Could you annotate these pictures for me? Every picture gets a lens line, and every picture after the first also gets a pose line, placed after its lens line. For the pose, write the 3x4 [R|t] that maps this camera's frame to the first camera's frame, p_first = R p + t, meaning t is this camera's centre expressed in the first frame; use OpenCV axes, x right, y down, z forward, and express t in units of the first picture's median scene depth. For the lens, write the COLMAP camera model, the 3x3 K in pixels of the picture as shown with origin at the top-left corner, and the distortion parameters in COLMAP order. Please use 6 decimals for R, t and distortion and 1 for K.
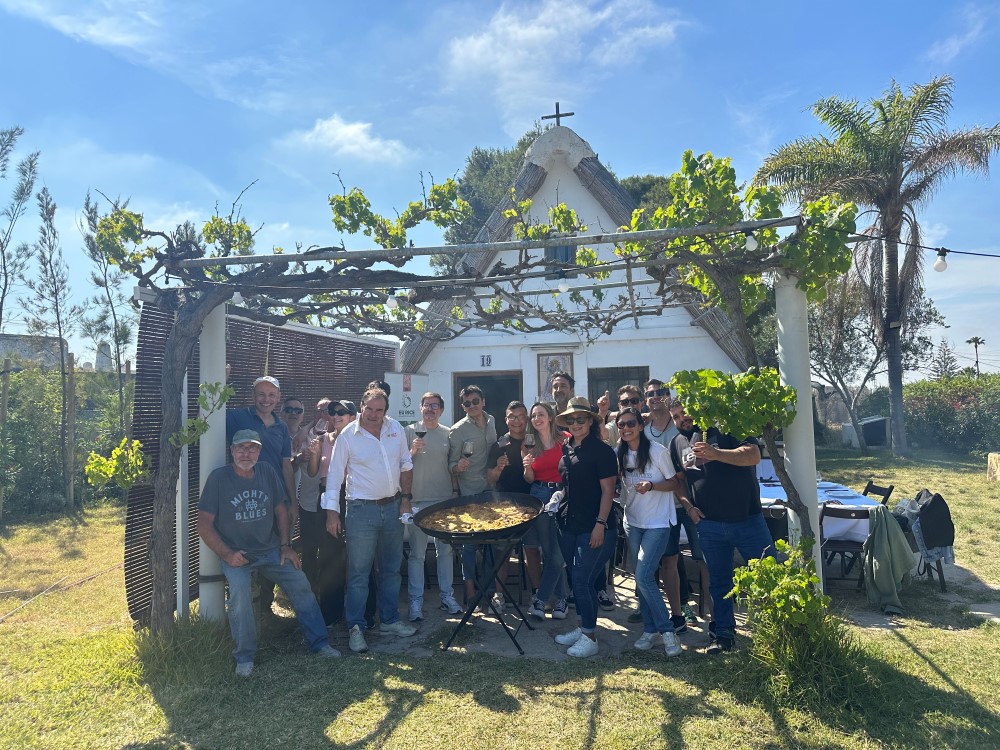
lens RADIAL K [[696.1, 0, 500.0], [0, 696.1, 375.0], [0, 0, 1]] dist [0.070086, -0.104934]
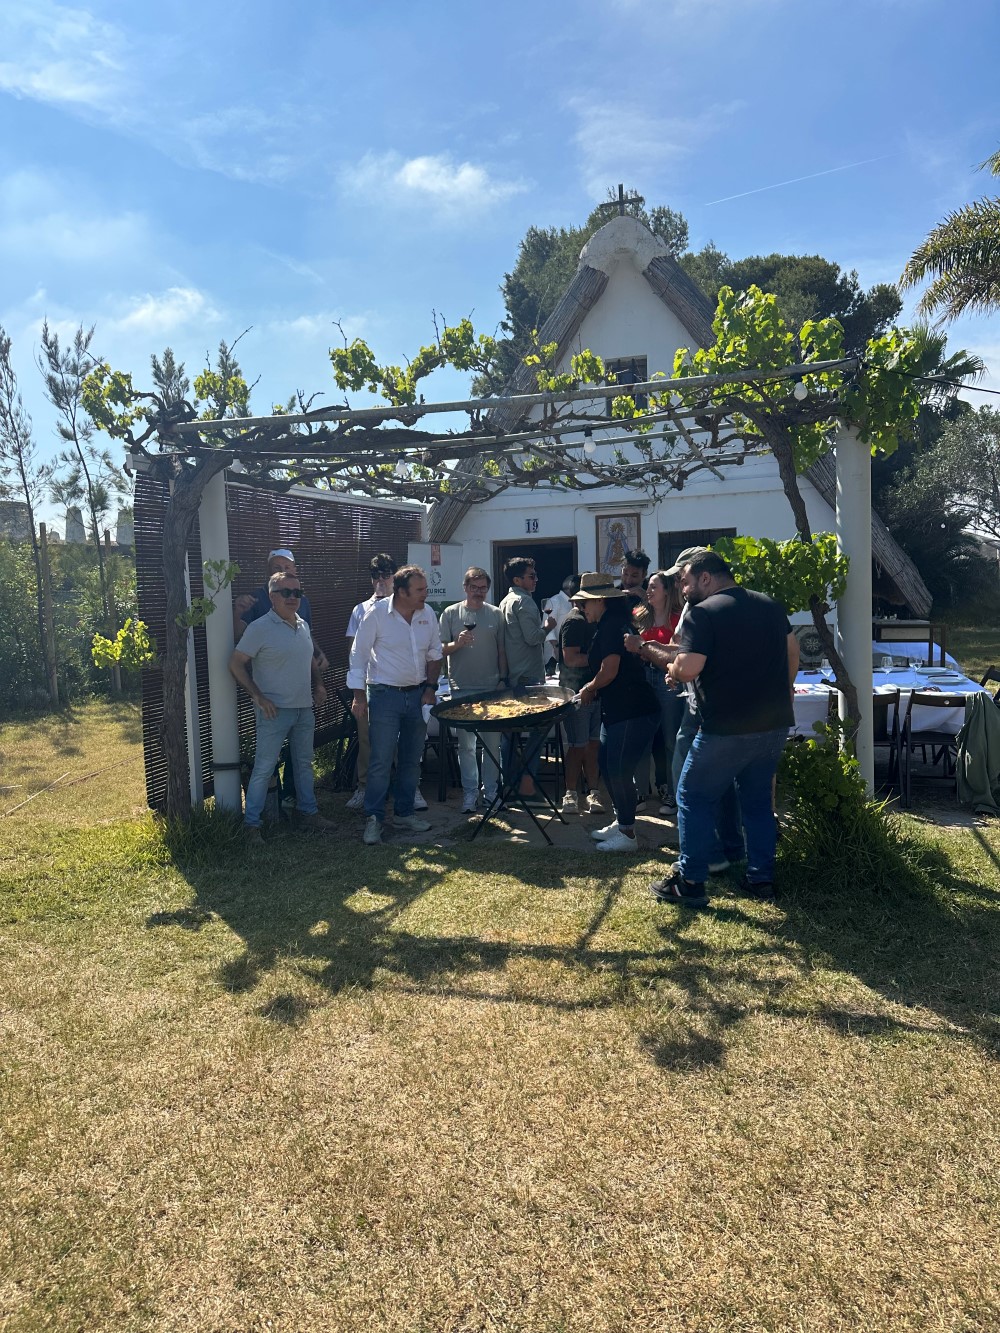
lens RADIAL K [[1011.2, 0, 500.0], [0, 1011.2, 666.5], [0, 0, 1]] dist [0.147069, -0.337554]
pose [[0.994805, -0.004145, -0.101718, 0.084077], [0.017095, 0.991784, 0.126774, -0.010915], [0.100356, -0.127854, 0.986703, -0.259373]]
